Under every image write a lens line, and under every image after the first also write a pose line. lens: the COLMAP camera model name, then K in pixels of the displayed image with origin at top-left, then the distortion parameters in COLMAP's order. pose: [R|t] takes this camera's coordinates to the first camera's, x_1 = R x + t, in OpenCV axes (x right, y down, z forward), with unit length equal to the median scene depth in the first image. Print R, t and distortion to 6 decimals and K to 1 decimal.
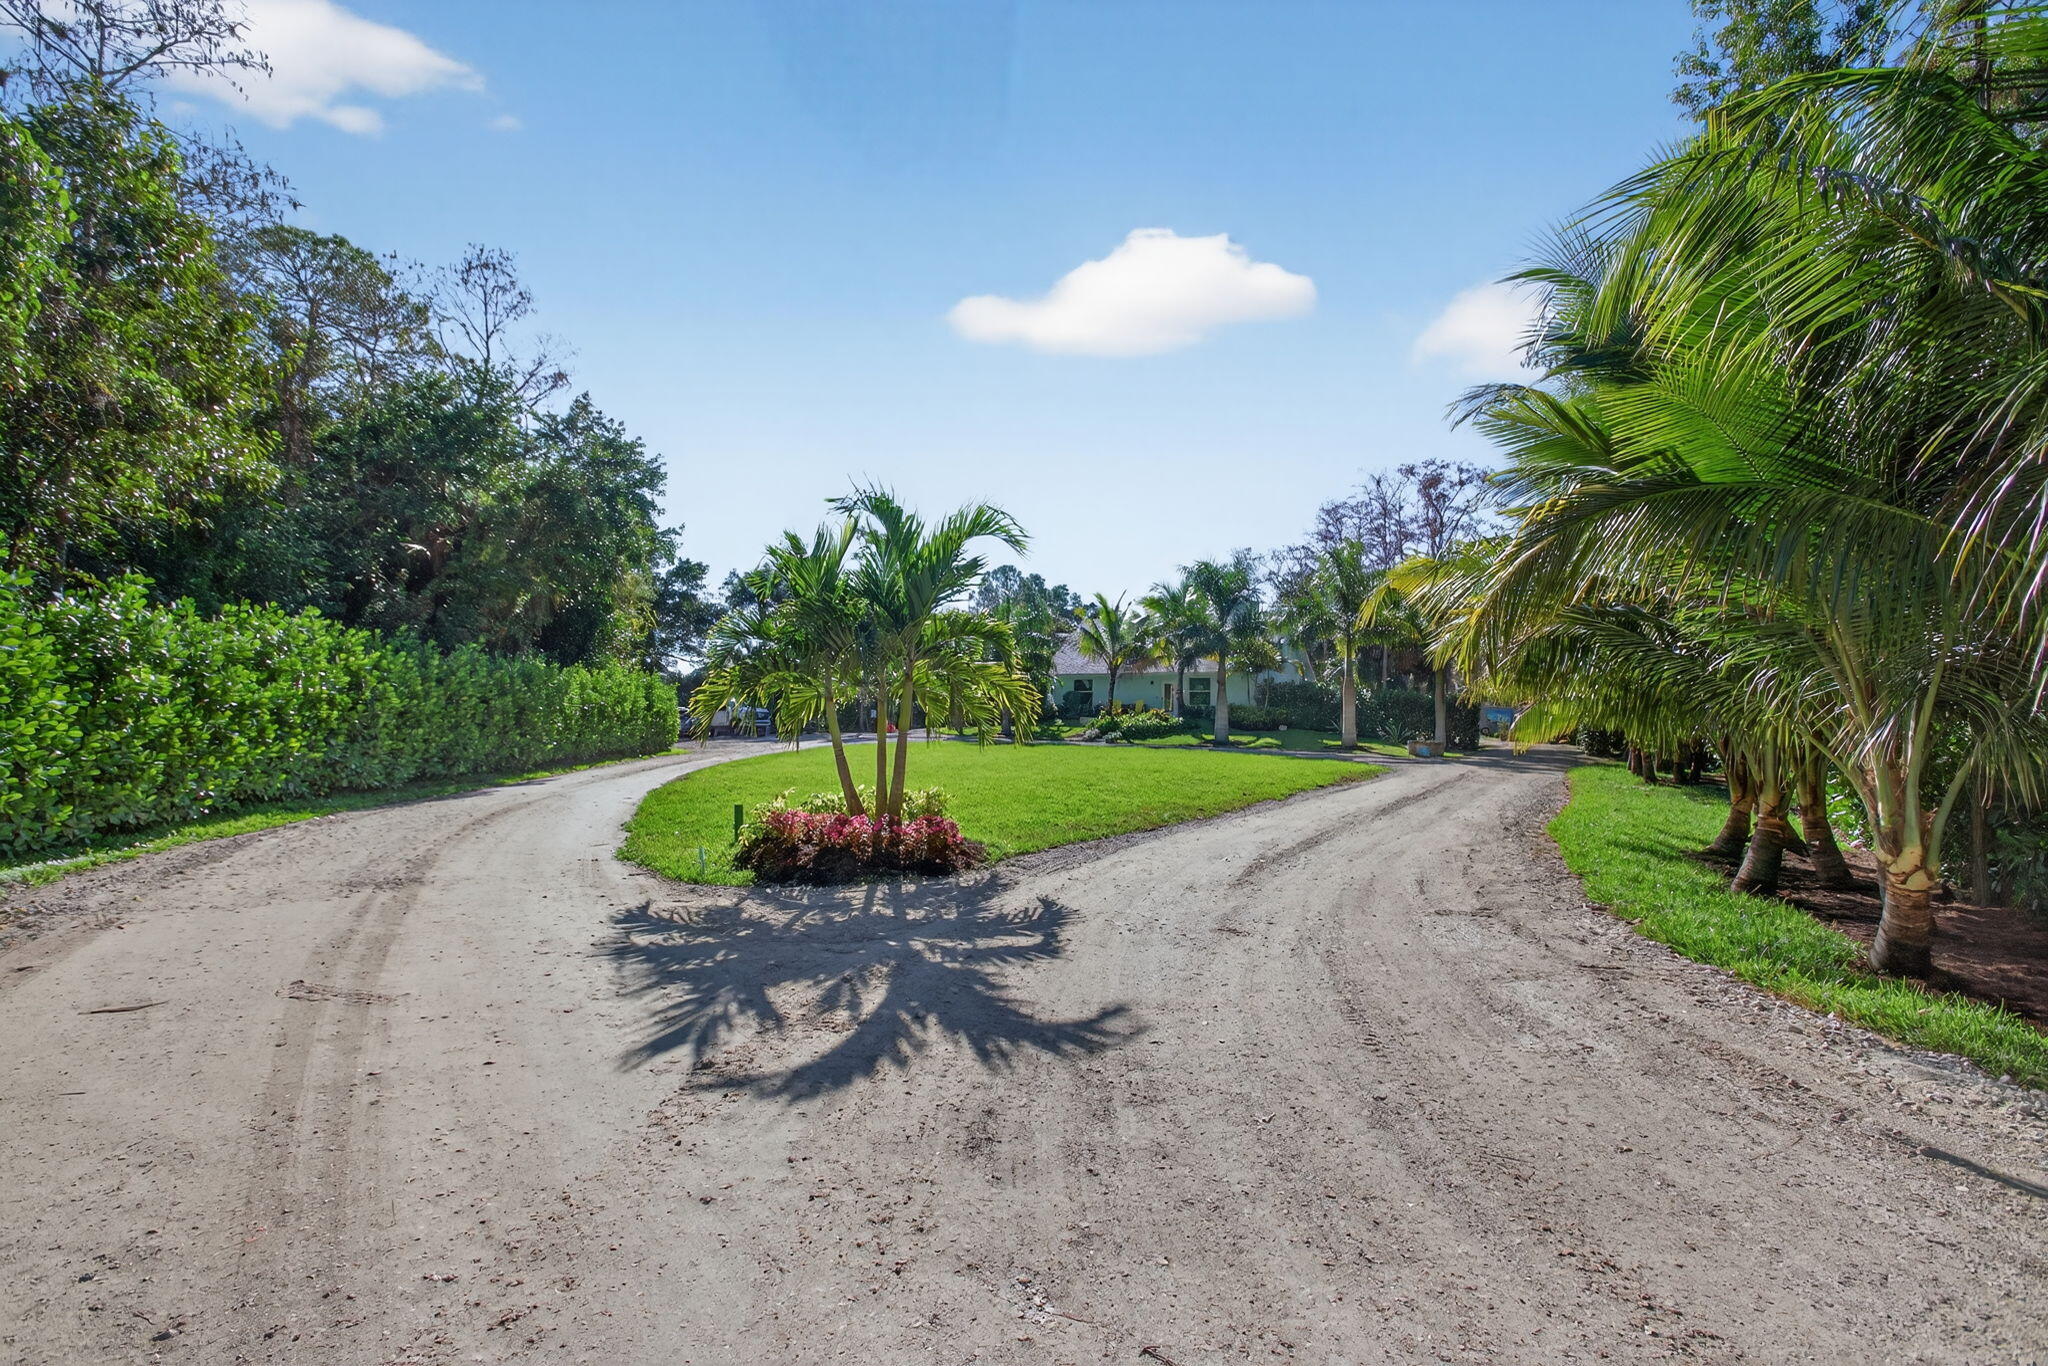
lens RADIAL K [[984.8, 0, 1024.0], [0, 984.8, 683.0], [0, 0, 1]] dist [0.001098, 0.000083]
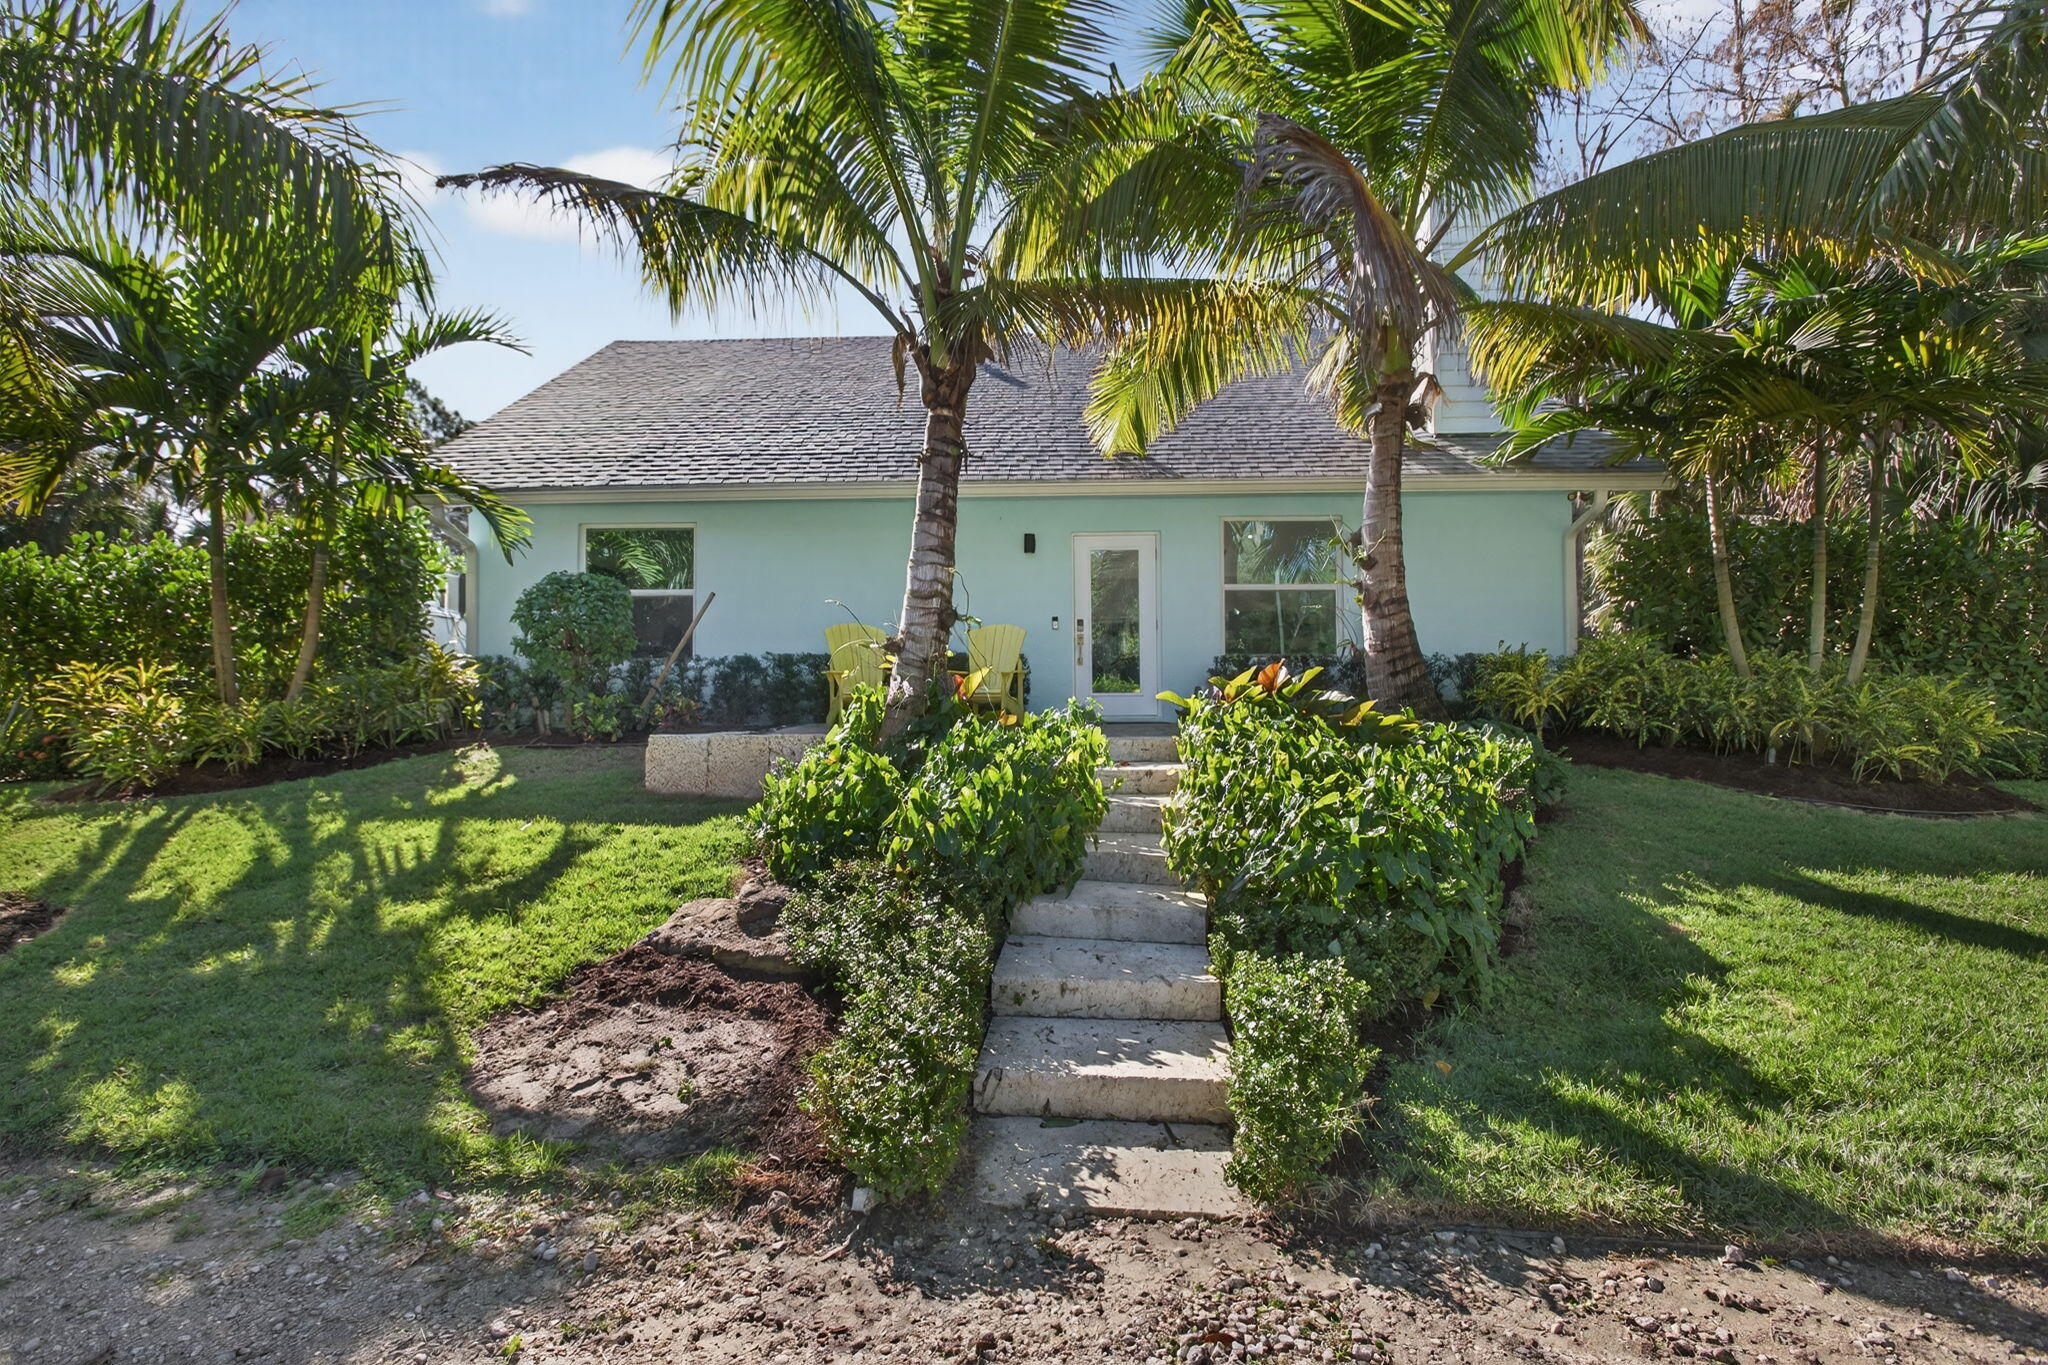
lens RADIAL K [[989.8, 0, 1024.0], [0, 989.8, 682.5], [0, 0, 1]] dist [-0.040863, -0.000063]
pose [[0.886027, -0.001277, 0.463631, 0.042683], [-0.000100, 0.999996, 0.002945, 0.028676], [-0.463633, -0.002655, 0.886023, 0.899064]]
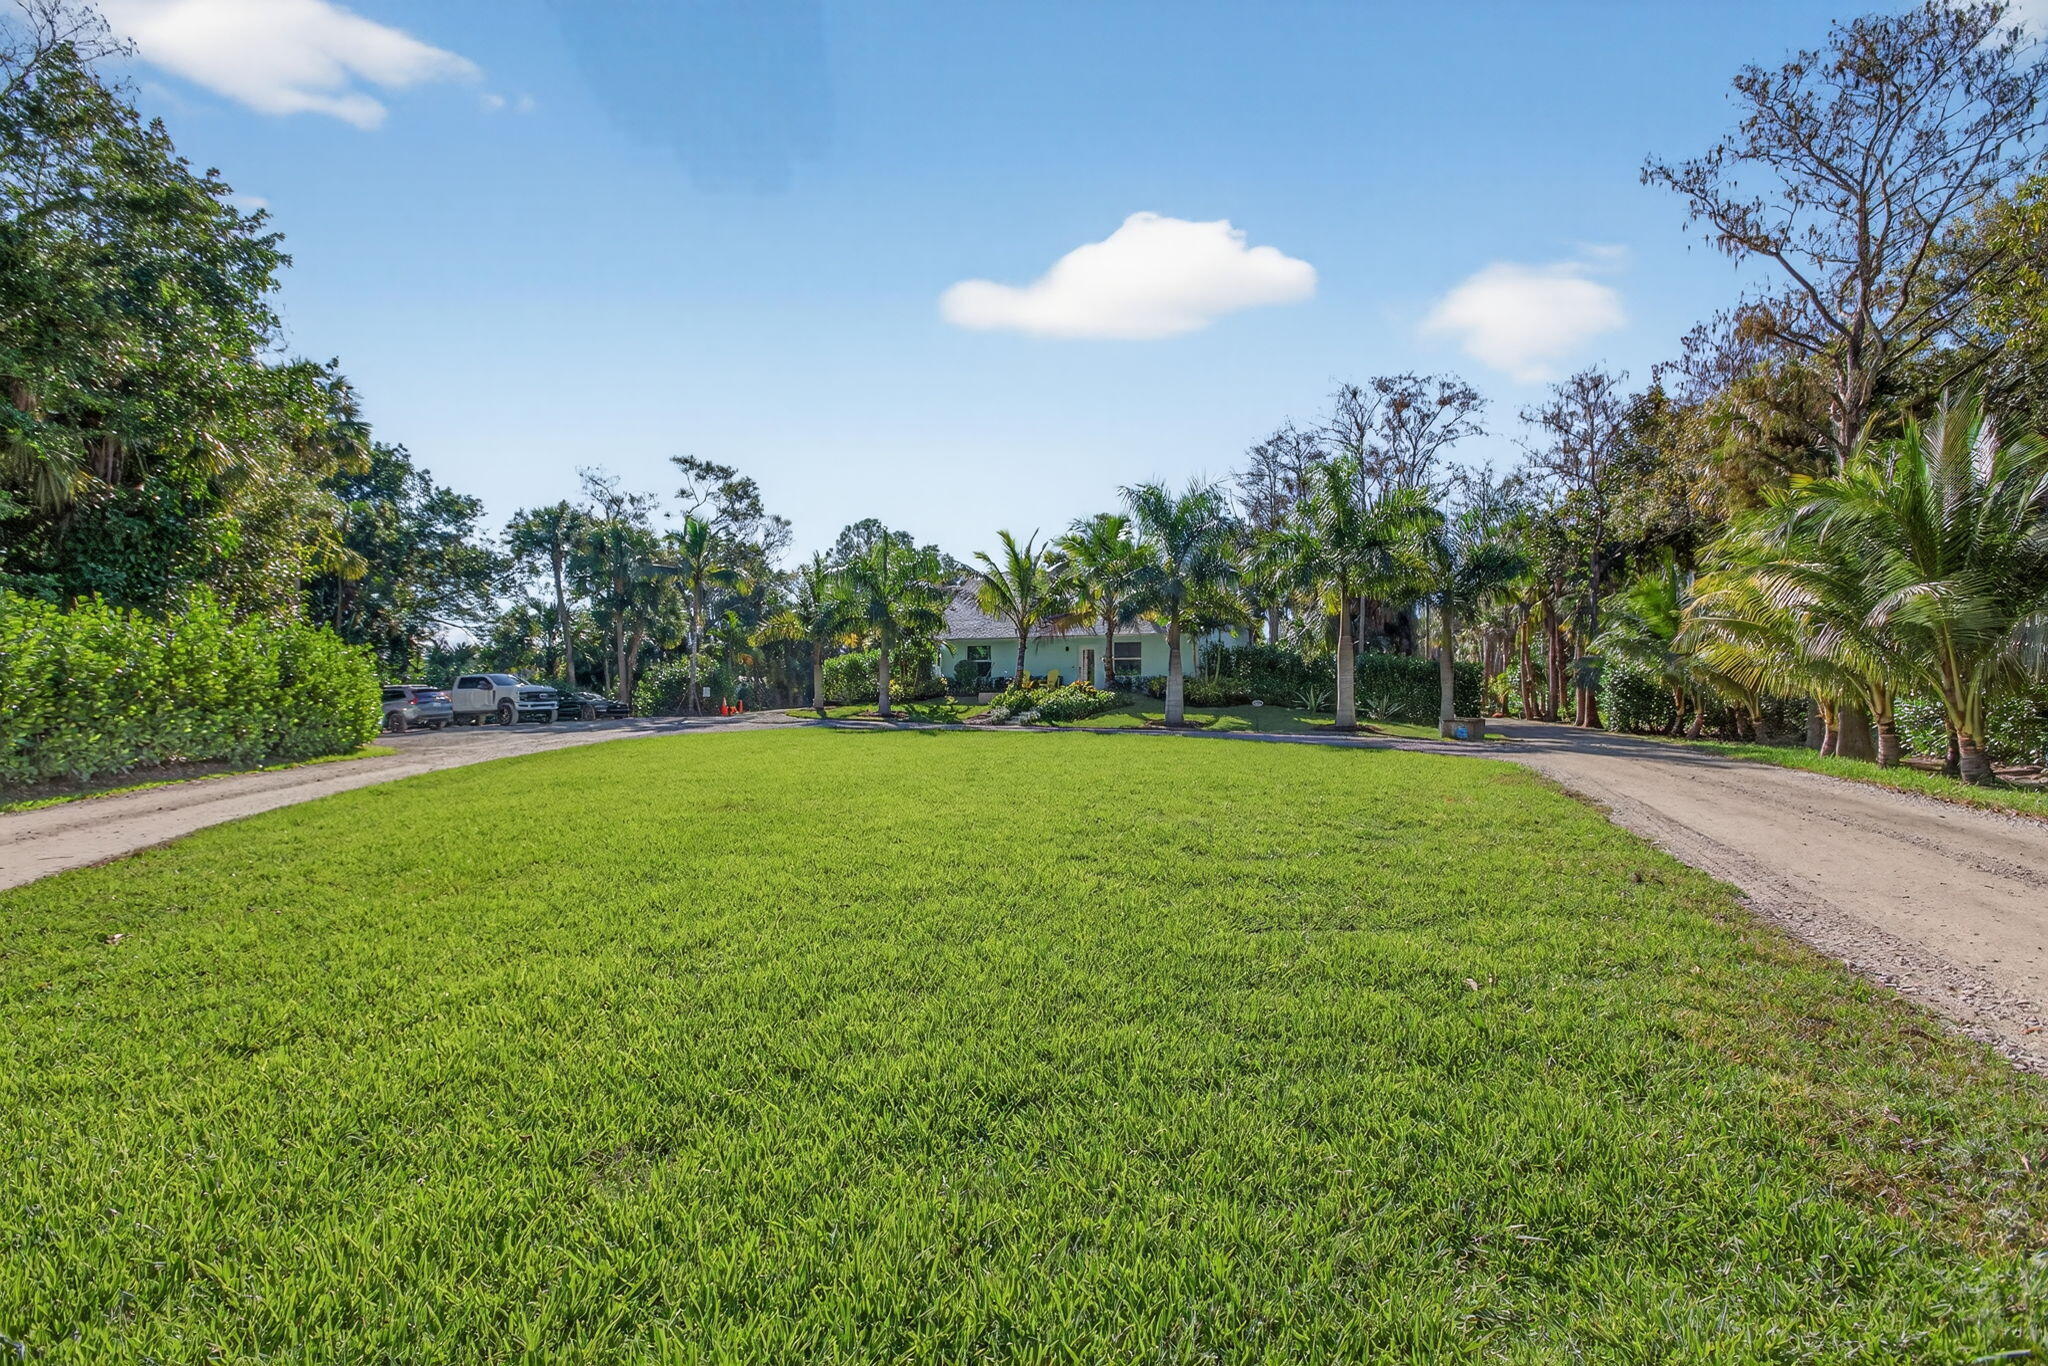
lens RADIAL K [[984.8, 0, 1024.0], [0, 984.8, 683.0], [0, 0, 1]] dist [0.001098, 0.000083]
pose [[0.989051, -0.008956, 0.147305, -0.023481], [0.005726, 0.999734, 0.022335, 0.010100], [-0.147466, -0.021247, 0.988839, 0.237414]]
